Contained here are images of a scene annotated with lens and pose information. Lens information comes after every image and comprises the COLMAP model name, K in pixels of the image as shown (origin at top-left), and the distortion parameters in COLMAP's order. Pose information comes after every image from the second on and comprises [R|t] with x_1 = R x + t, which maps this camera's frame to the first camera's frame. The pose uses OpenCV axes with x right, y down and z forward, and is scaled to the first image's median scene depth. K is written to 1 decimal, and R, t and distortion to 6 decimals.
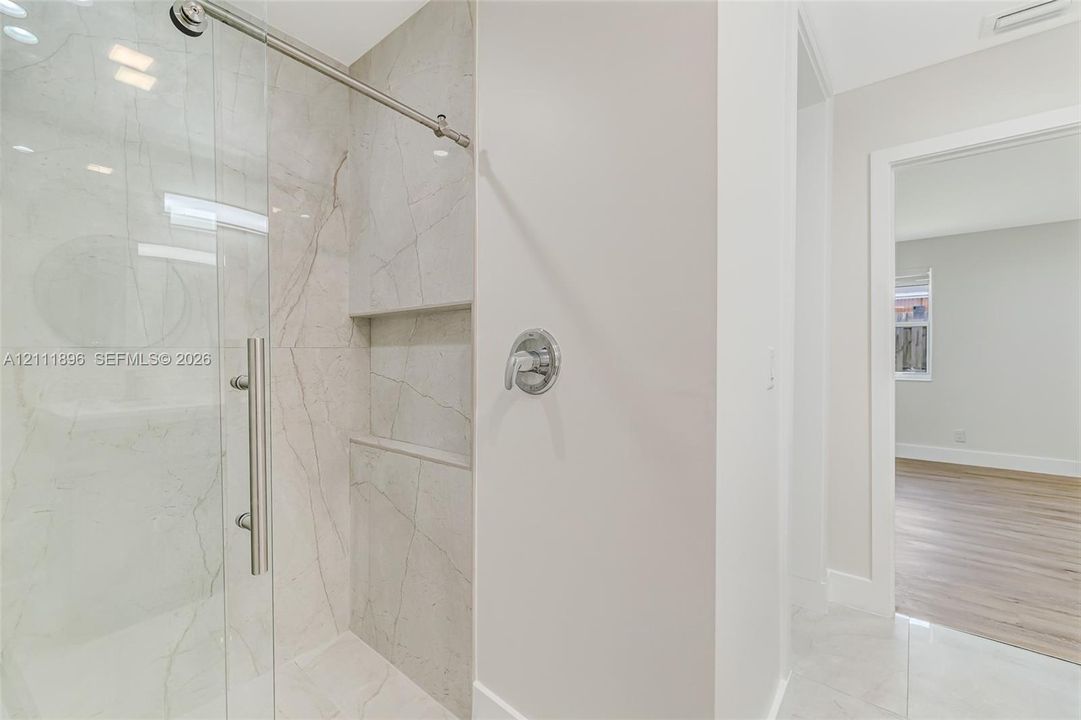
lens RADIAL K [[460.1, 0, 536.1], [0, 460.1, 364.9], [0, 0, 1]] dist [-0.000745, 0.000022]
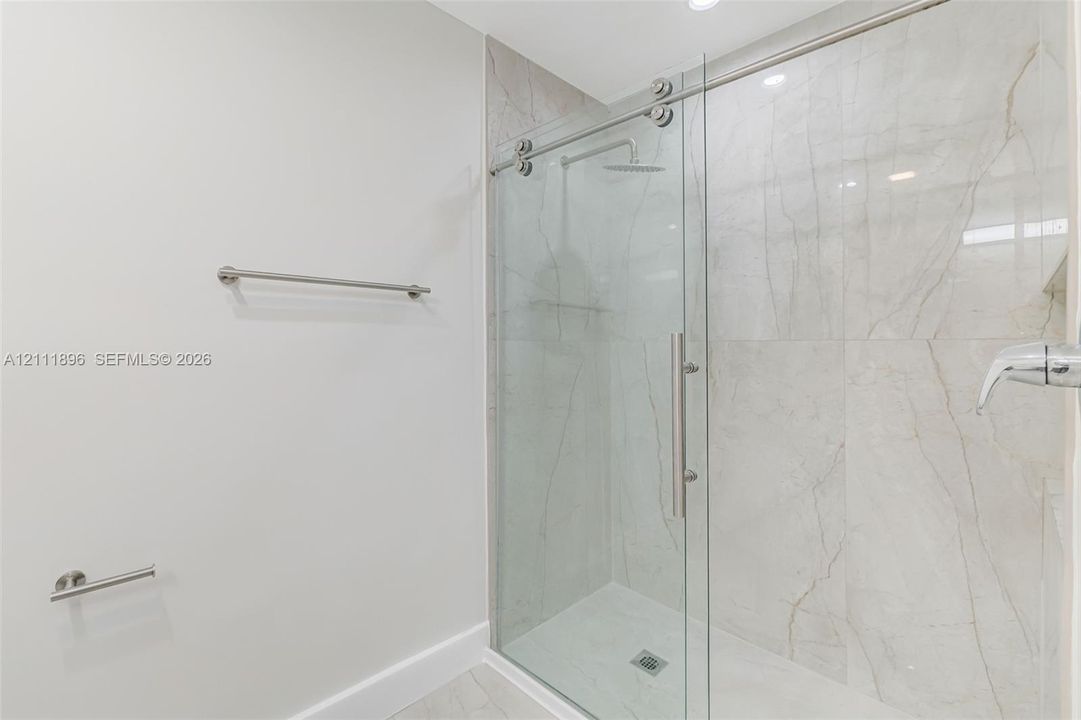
lens RADIAL K [[460.1, 0, 530.9], [0, 460.1, 347.1], [0, 0, 1]] dist [-0.000745, 0.000022]
pose [[-0.123831, 0.010022, -0.992253, 0.369185], [-0.030966, 0.999423, 0.013959, -0.013097], [0.991820, 0.032455, -0.123449, 0.395881]]
